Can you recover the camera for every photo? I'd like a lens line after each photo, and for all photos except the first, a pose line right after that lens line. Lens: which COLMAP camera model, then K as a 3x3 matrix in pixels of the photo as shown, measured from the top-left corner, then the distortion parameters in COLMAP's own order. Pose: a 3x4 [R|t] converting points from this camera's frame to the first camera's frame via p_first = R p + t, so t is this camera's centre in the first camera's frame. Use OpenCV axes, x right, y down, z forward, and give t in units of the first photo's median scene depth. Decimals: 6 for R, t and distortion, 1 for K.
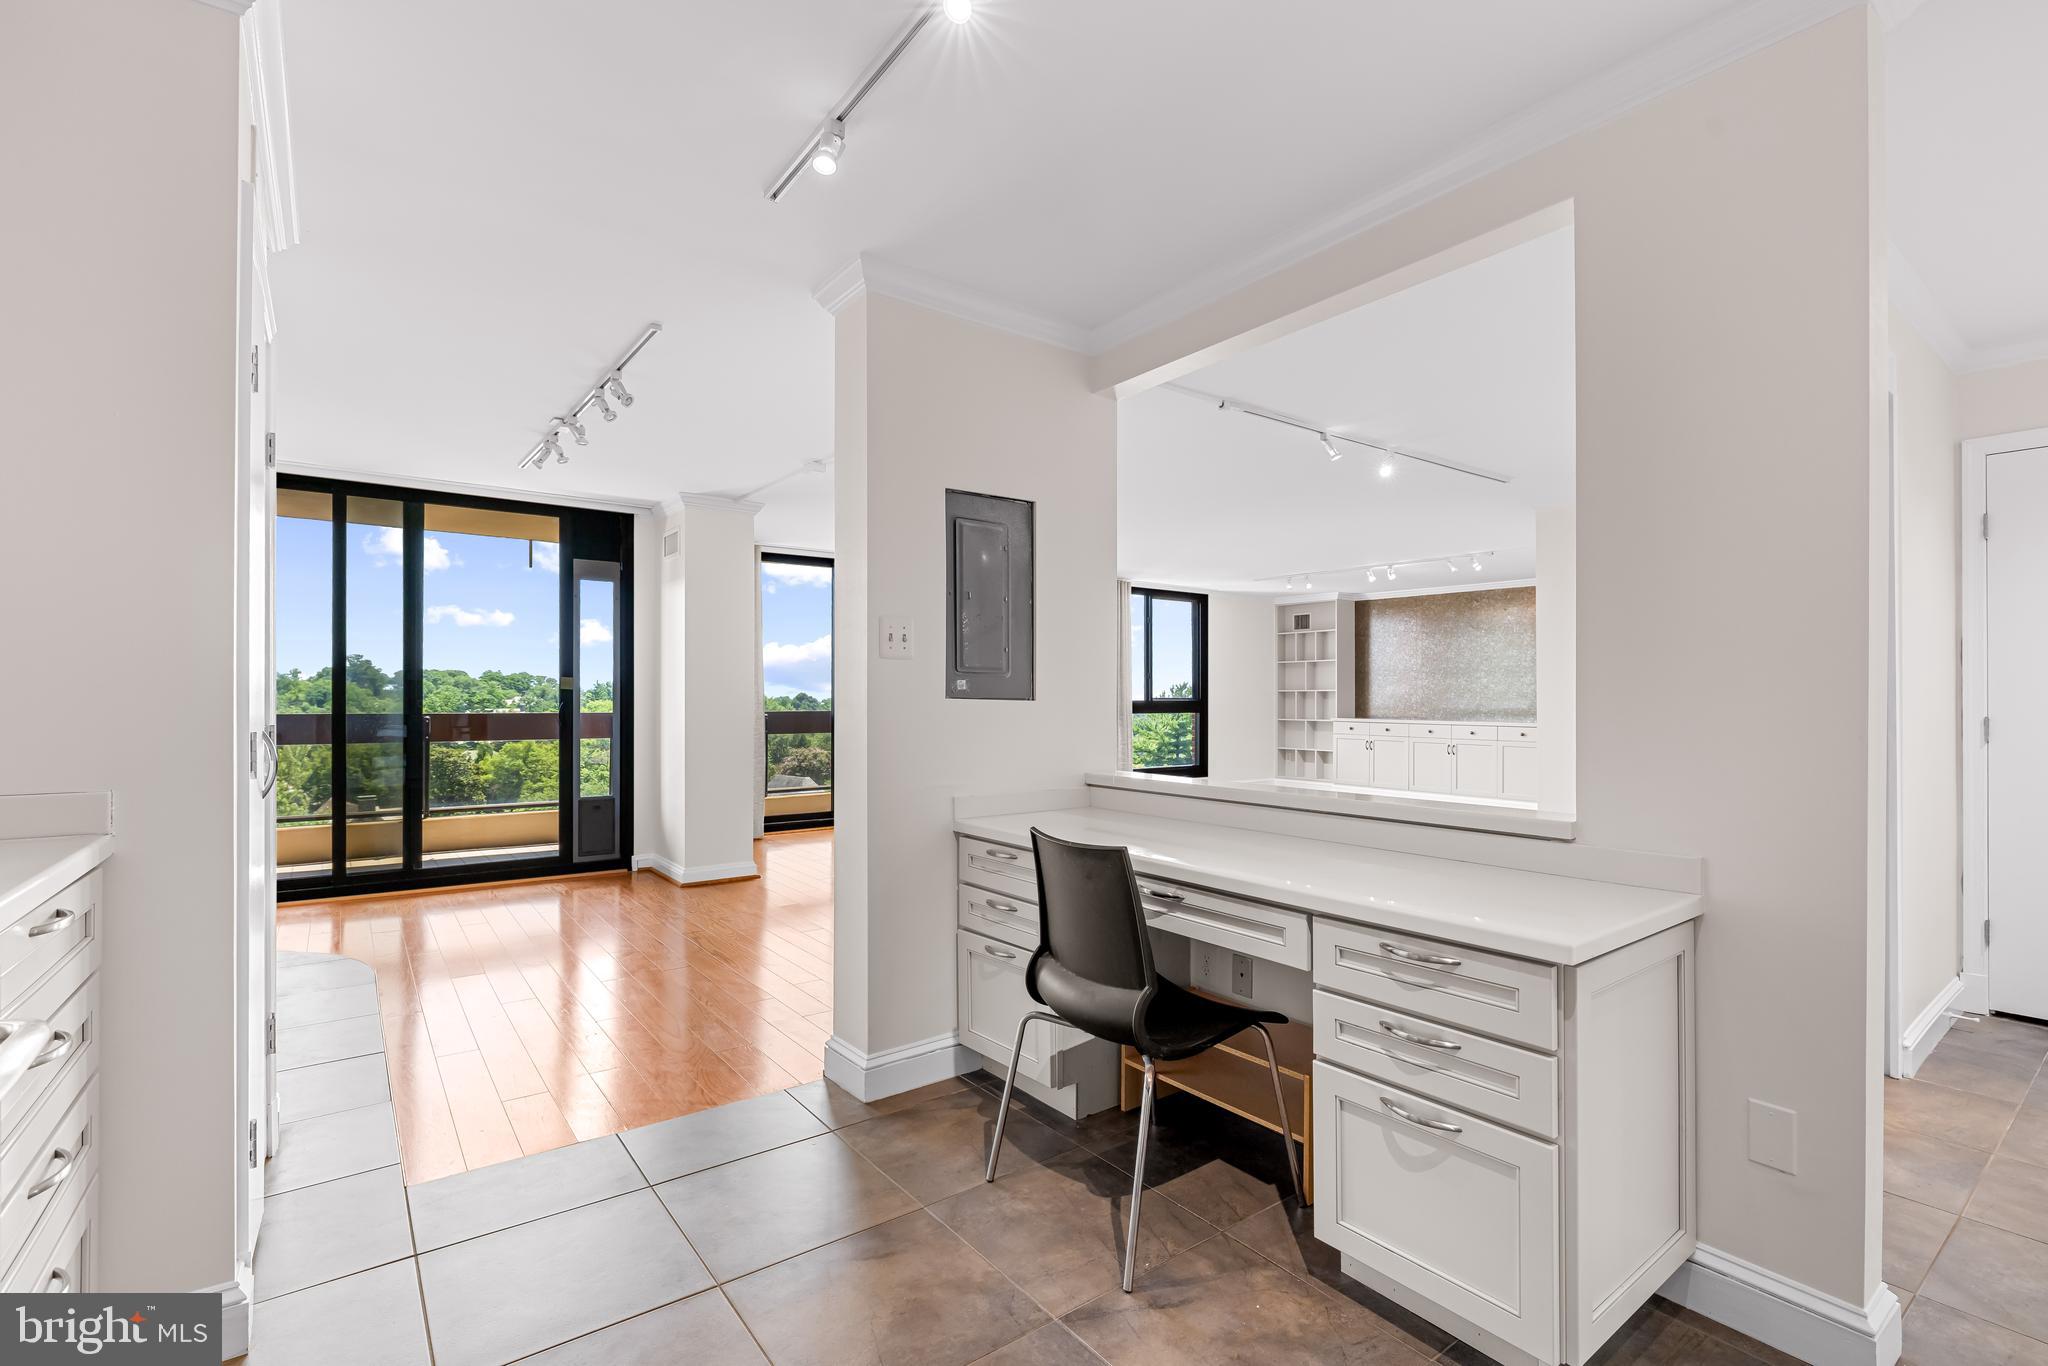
lens RADIAL K [[921.8, 0, 1005.3], [0, 921.8, 694.8], [0, 0, 1]] dist [-0.000928, 0.000008]
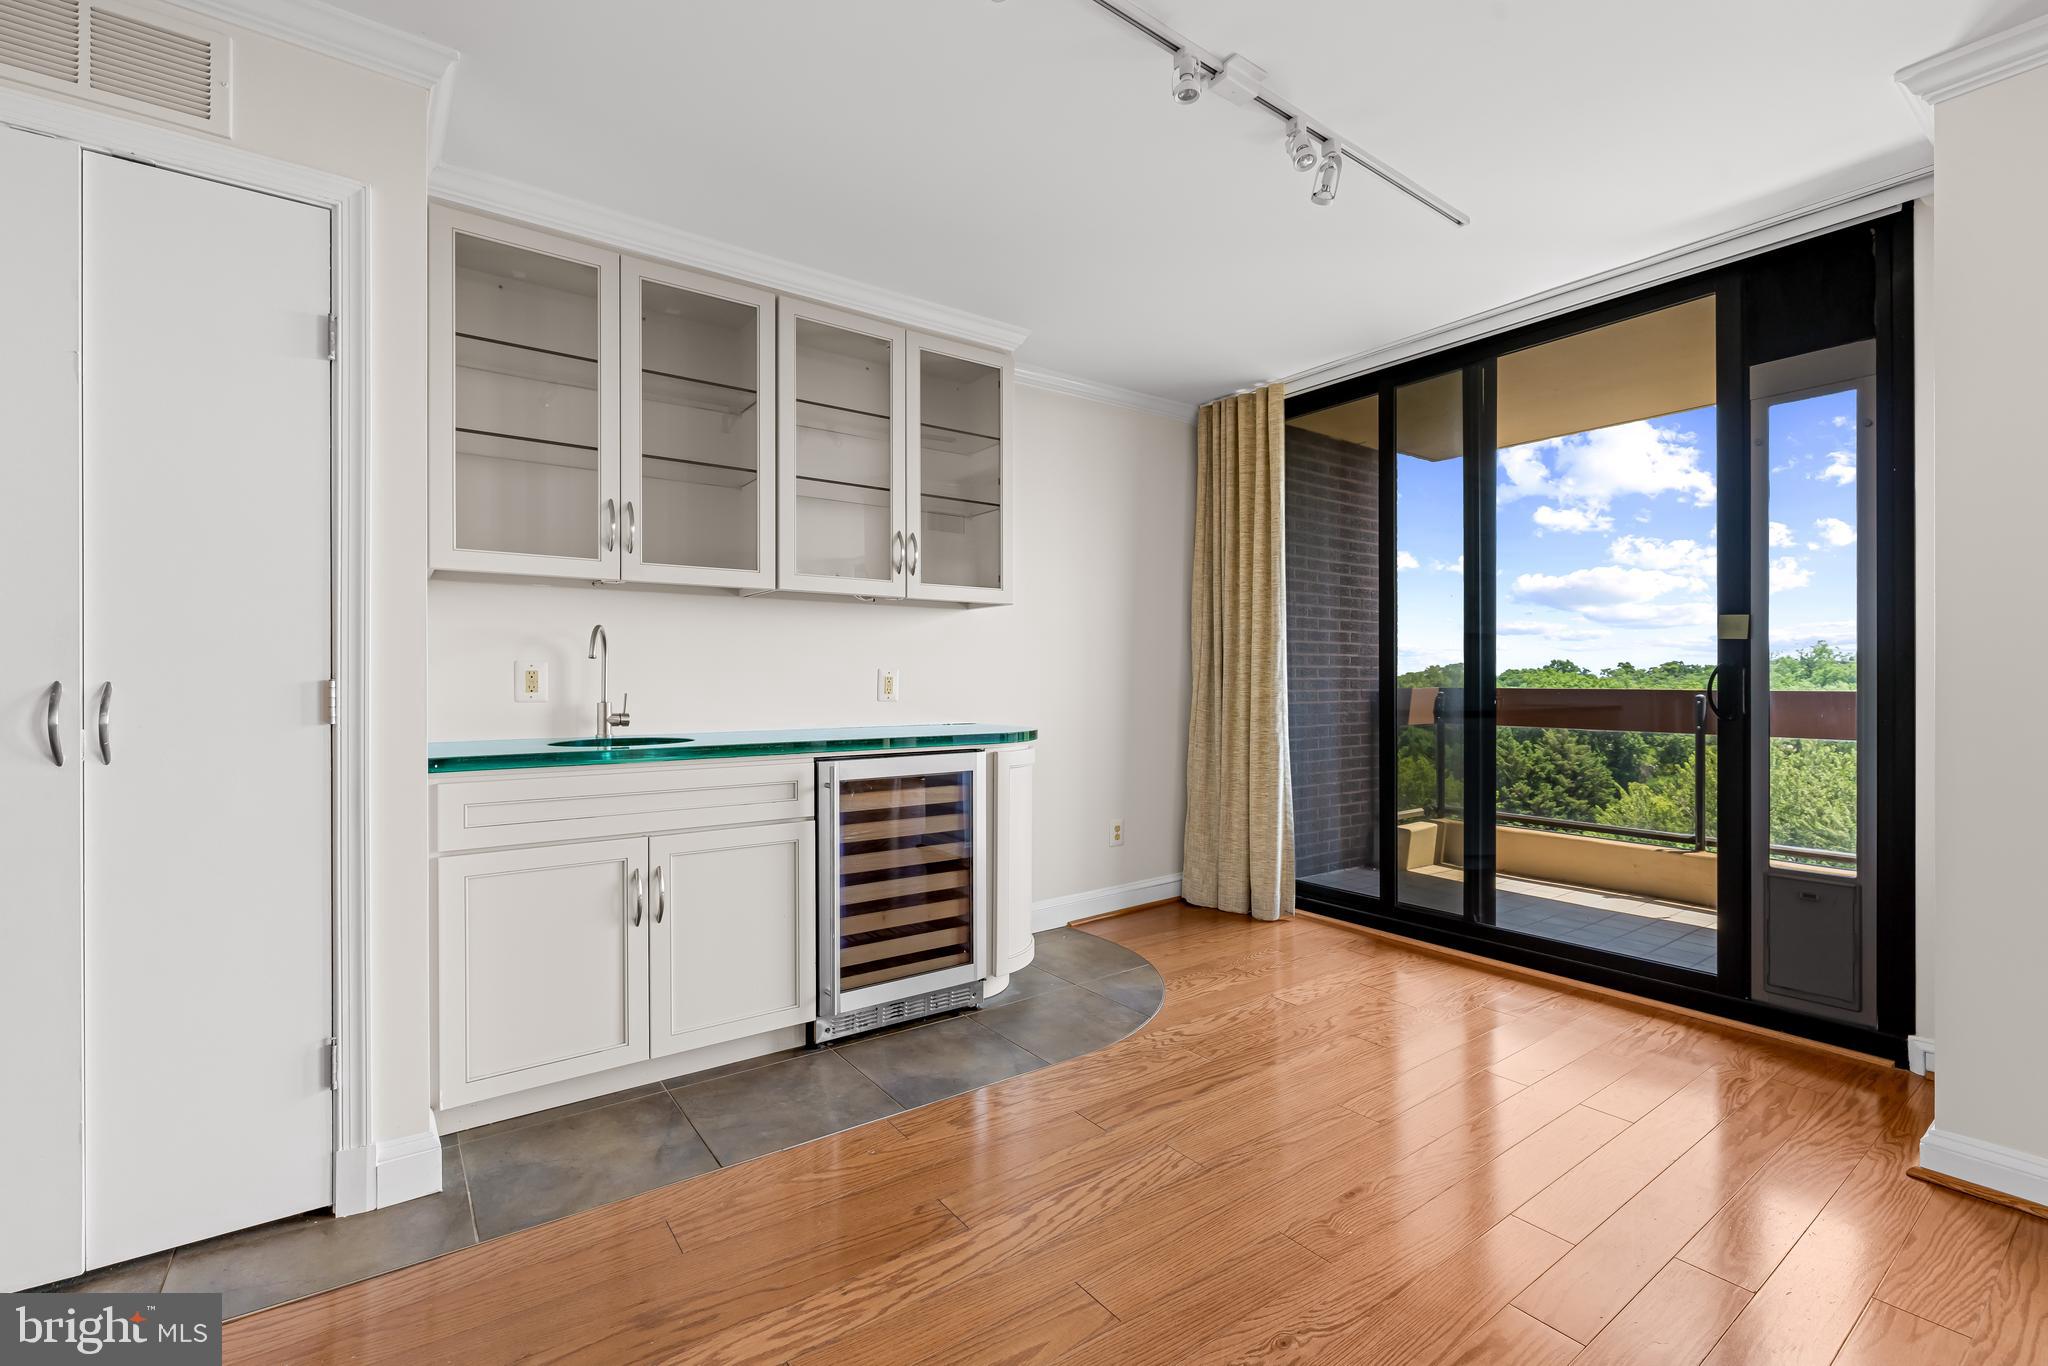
lens RADIAL K [[897.6, 0, 1024.0], [0, 897.6, 683.0], [0, 0, 1]] dist [0.000097, 0.000203]
pose [[0.009866, -0.000608, -0.999951, -0.003590], [0.004520, 0.999990, -0.000564, 0.017646], [0.999941, -0.004514, 0.009869, 0.693485]]
